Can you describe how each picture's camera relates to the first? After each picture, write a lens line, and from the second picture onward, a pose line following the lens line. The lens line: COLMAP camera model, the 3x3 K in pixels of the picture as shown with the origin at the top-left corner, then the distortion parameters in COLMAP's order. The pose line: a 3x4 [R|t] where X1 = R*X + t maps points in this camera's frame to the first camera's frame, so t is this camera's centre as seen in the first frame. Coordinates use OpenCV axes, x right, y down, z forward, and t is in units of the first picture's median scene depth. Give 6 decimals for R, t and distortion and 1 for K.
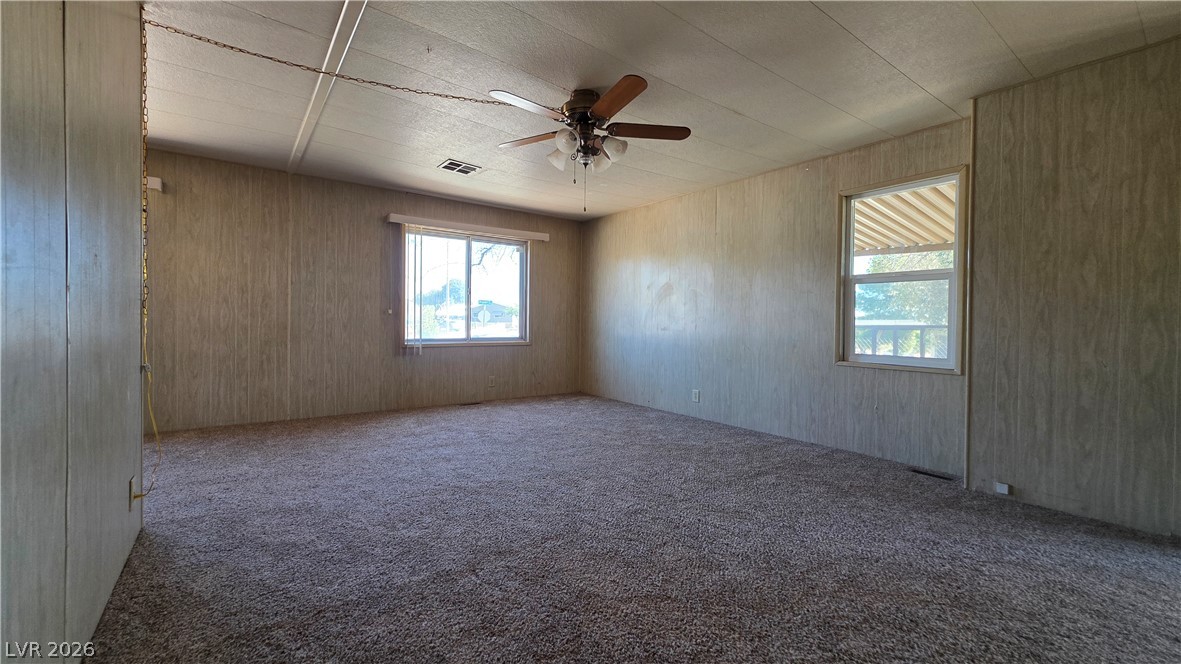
lens RADIAL K [[460.0, 0, 588.8], [0, 460.0, 326.6], [0, 0, 1]] dist [0.000839, 0.000362]
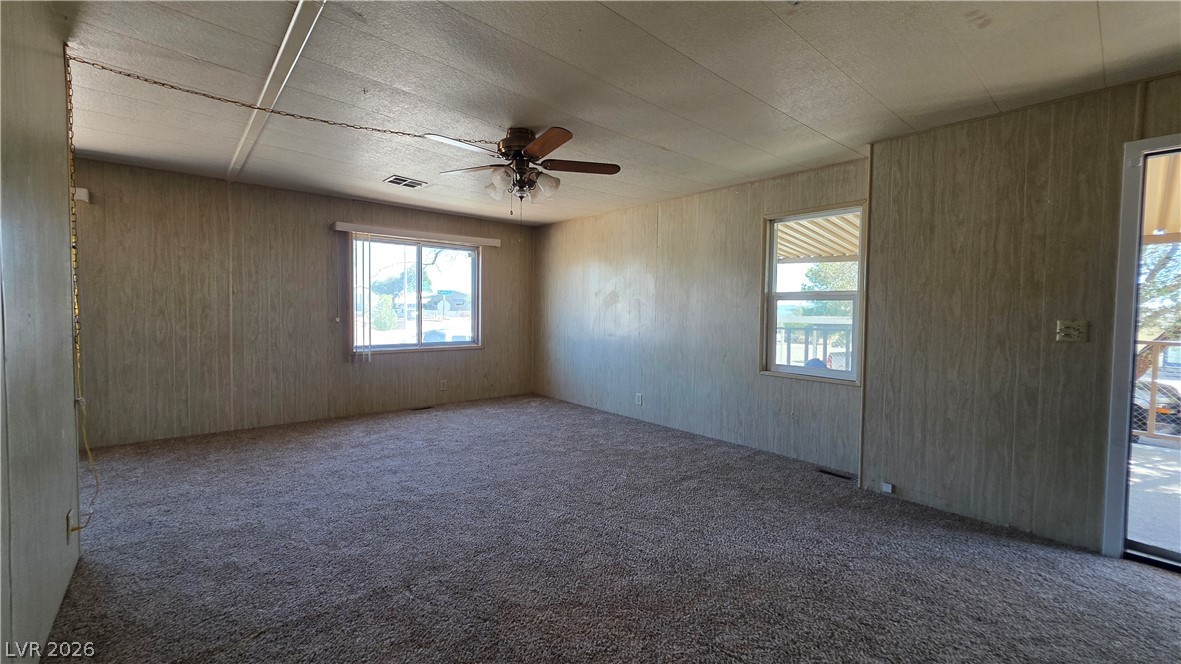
lens RADIAL K [[460.0, 0, 588.8], [0, 460.0, 326.6], [0, 0, 1]] dist [0.000839, 0.000362]
pose [[0.996892, -0.001139, 0.078776, 0.065313], [-0.000920, 0.999659, 0.026087, -0.083579], [-0.078779, -0.026079, 0.996551, -0.081068]]
